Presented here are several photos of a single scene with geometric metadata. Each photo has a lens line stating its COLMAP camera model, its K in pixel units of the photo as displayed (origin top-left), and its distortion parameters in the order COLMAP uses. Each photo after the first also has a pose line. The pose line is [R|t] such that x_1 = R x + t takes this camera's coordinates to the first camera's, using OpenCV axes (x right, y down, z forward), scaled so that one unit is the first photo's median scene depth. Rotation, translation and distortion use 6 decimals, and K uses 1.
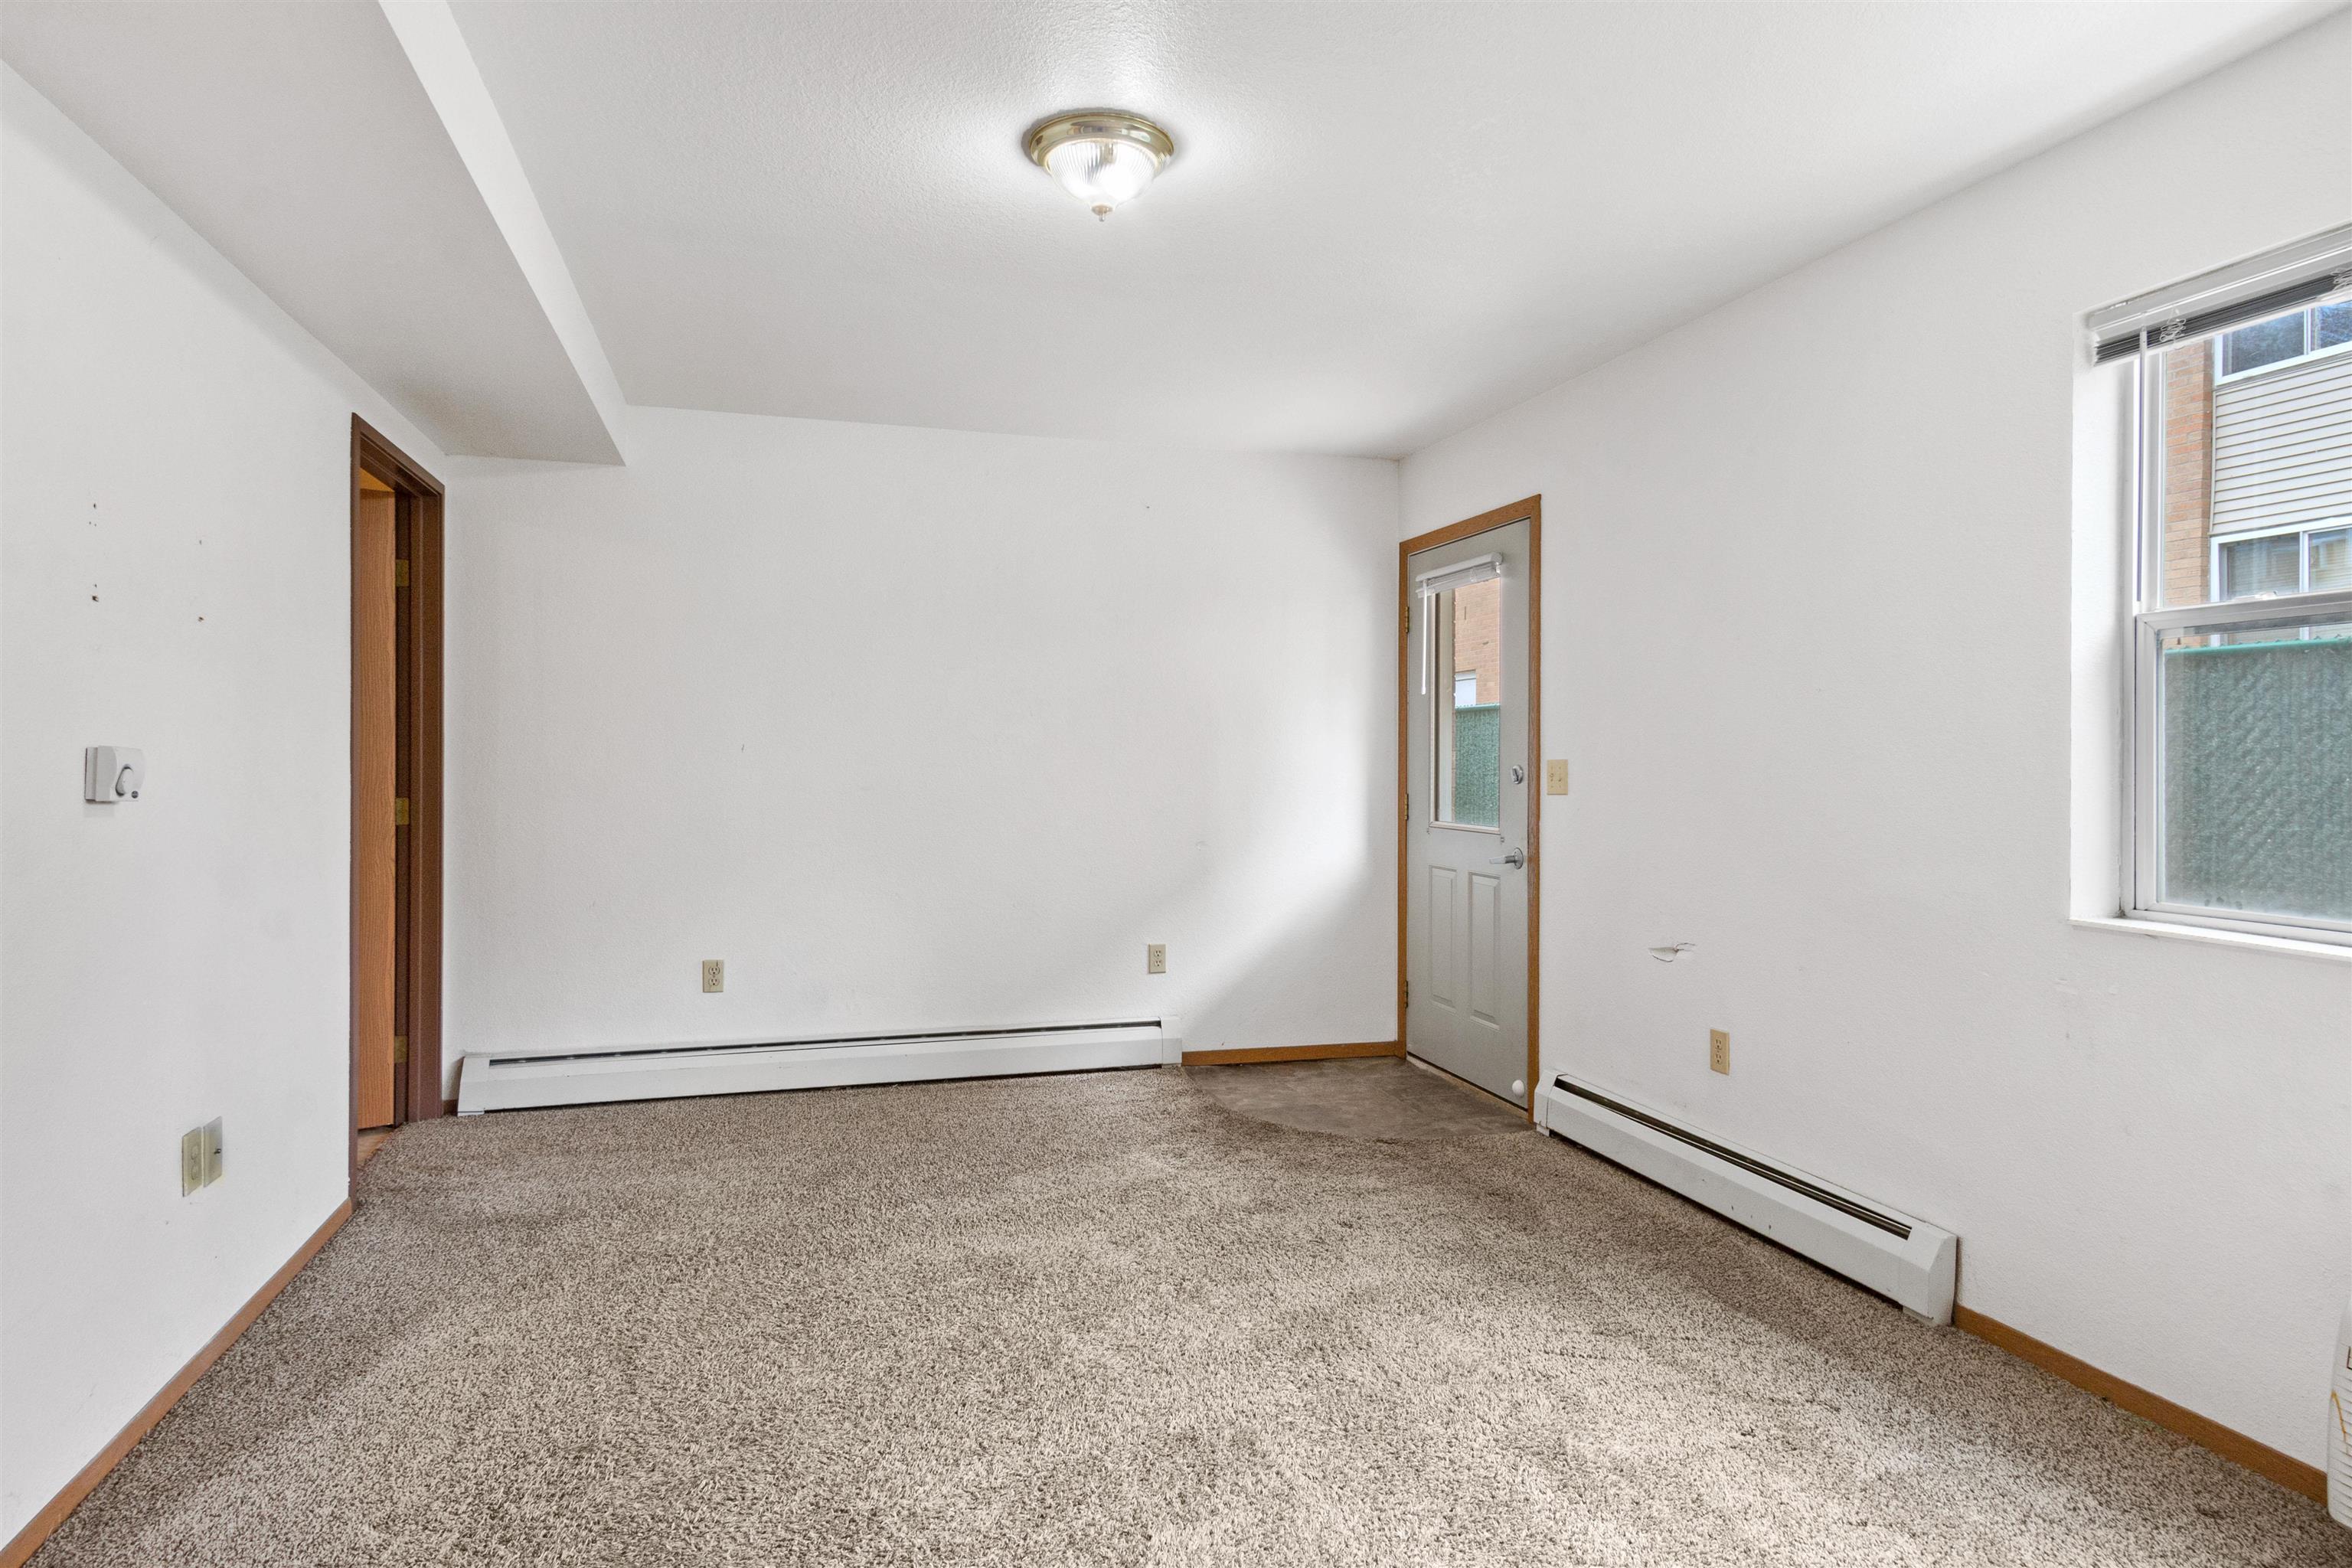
lens RADIAL K [[1312.1, 0, 1183.5], [0, 1312.1, 772.1], [0, 0, 1]] dist [0.015094, -0.000853]
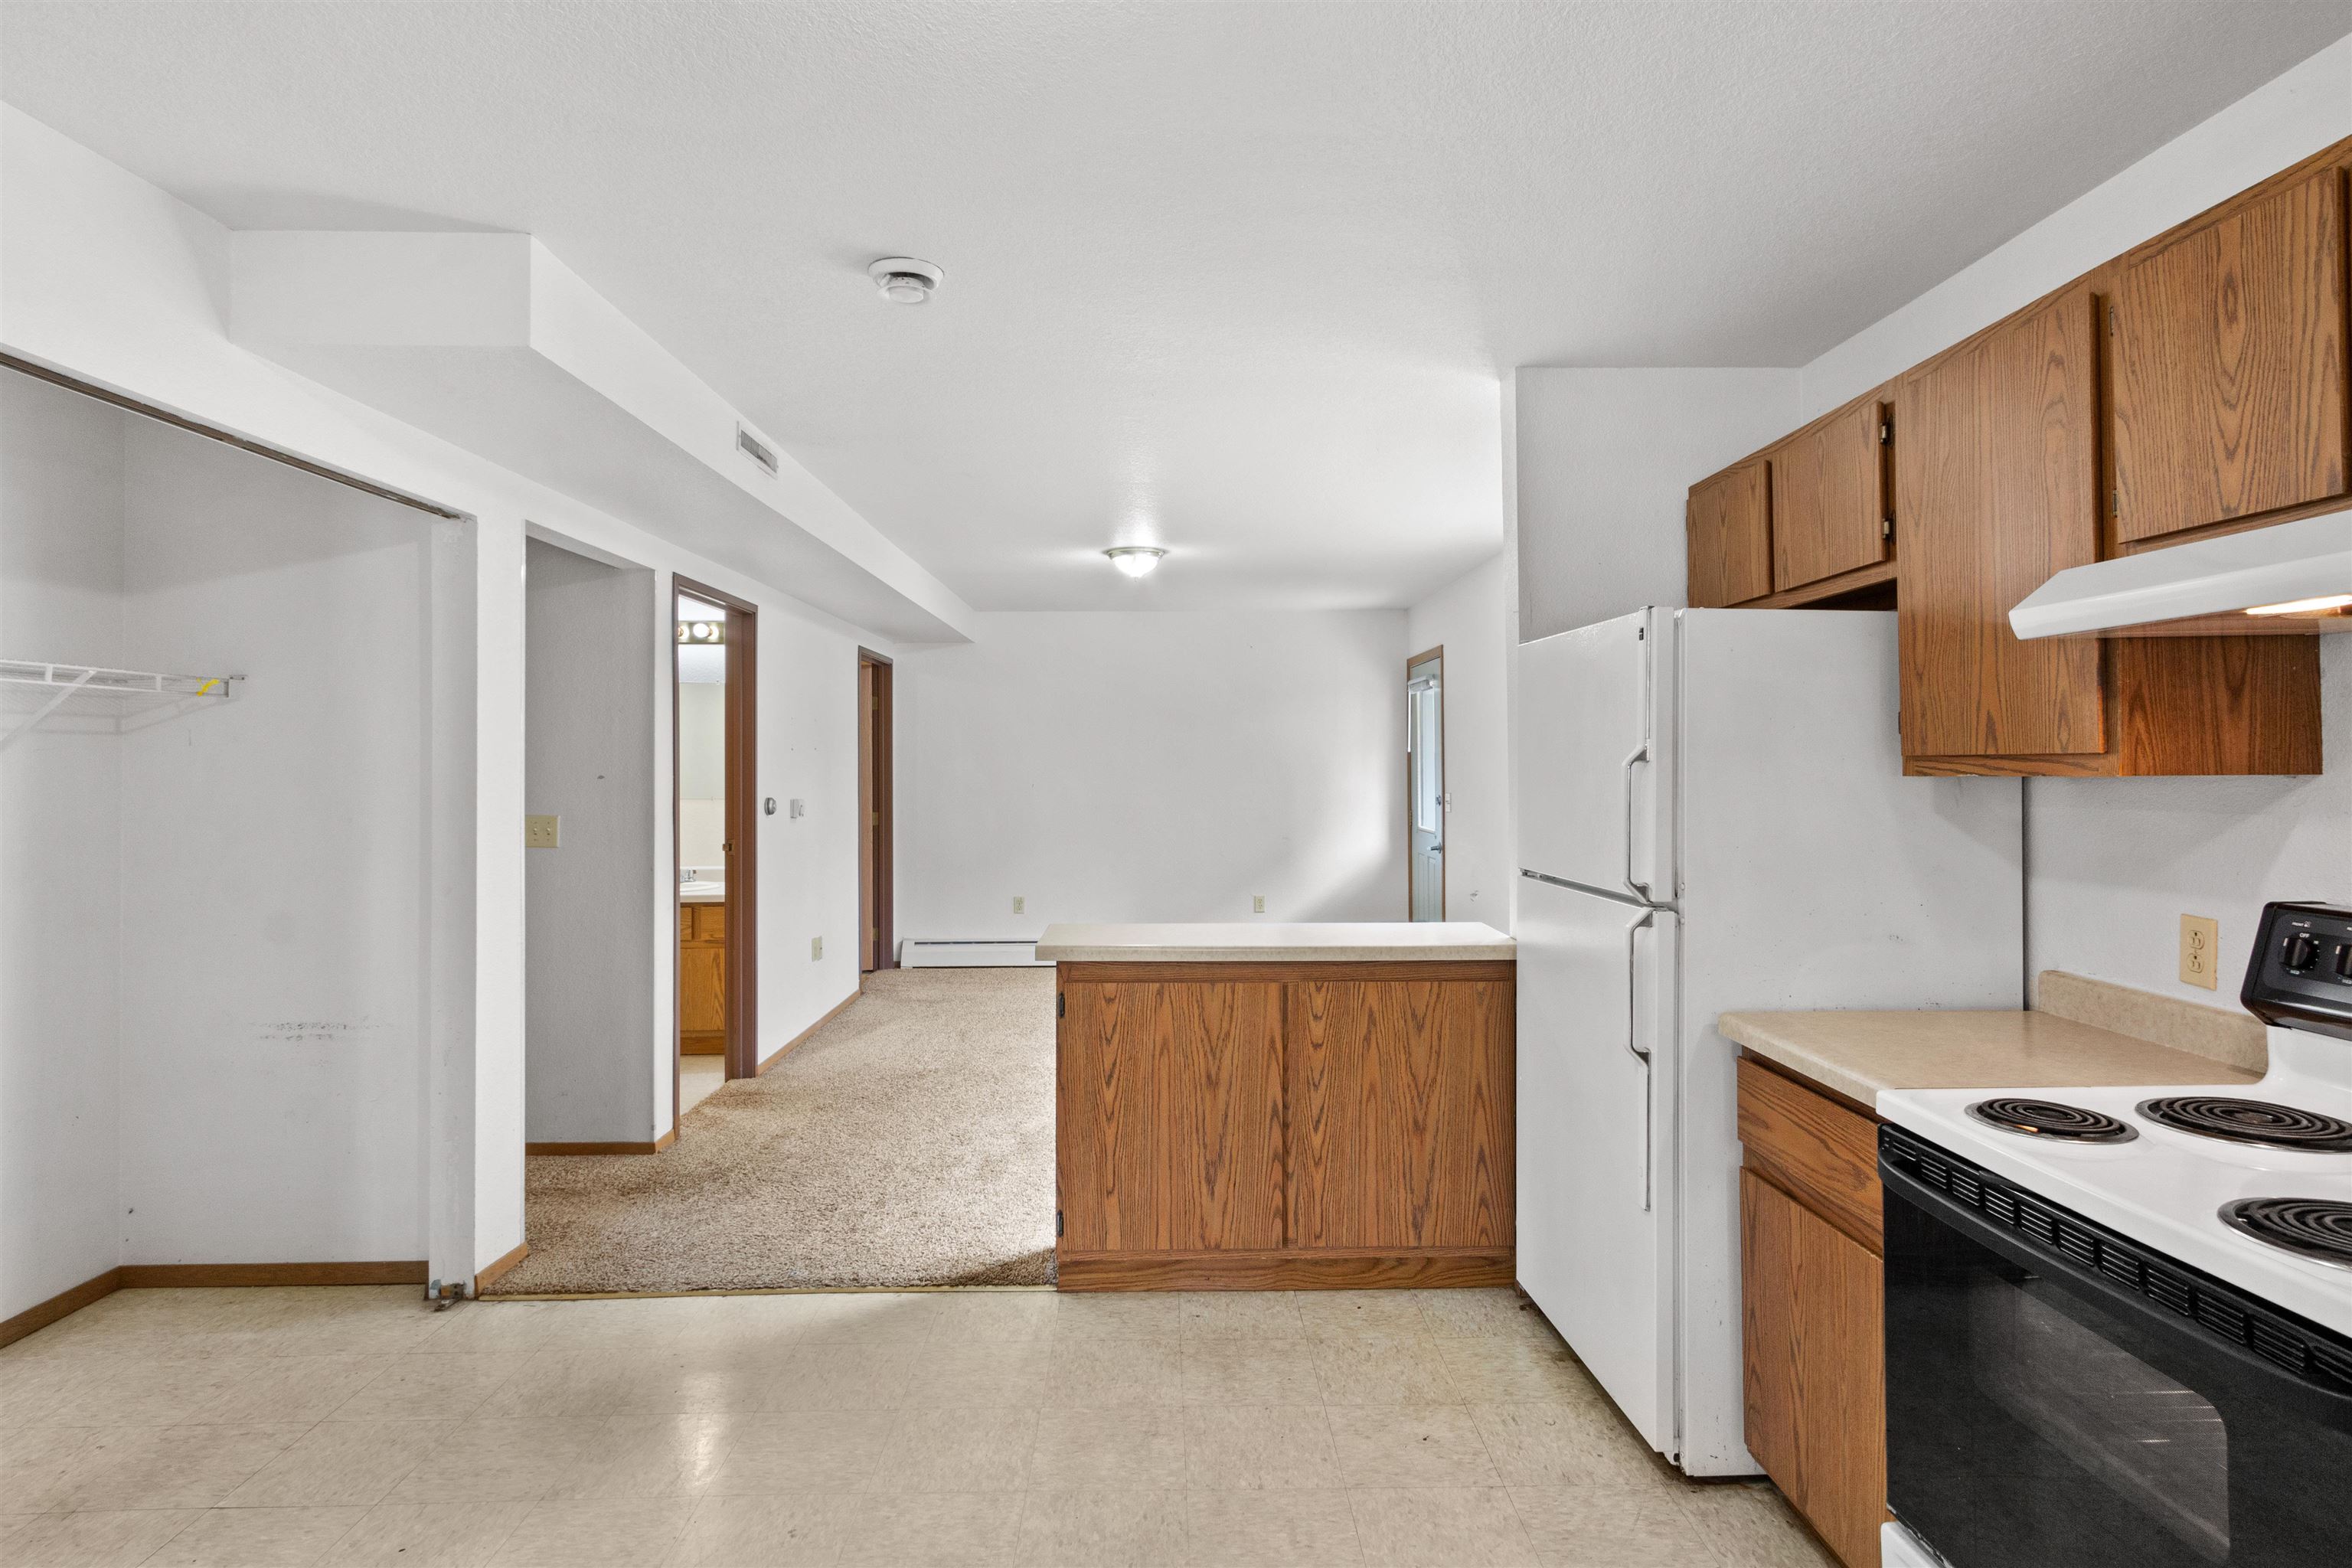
lens RADIAL K [[1146.7, 0, 1172.8], [0, 1146.7, 771.3], [0, 0, 1]] dist [0.002554, -0.000076]
pose [[0.964463, -0.006388, -0.264139, 0.323839], [0.004758, 0.999965, -0.006811, -0.029576], [0.264174, 0.005312, 0.964461, -0.597140]]
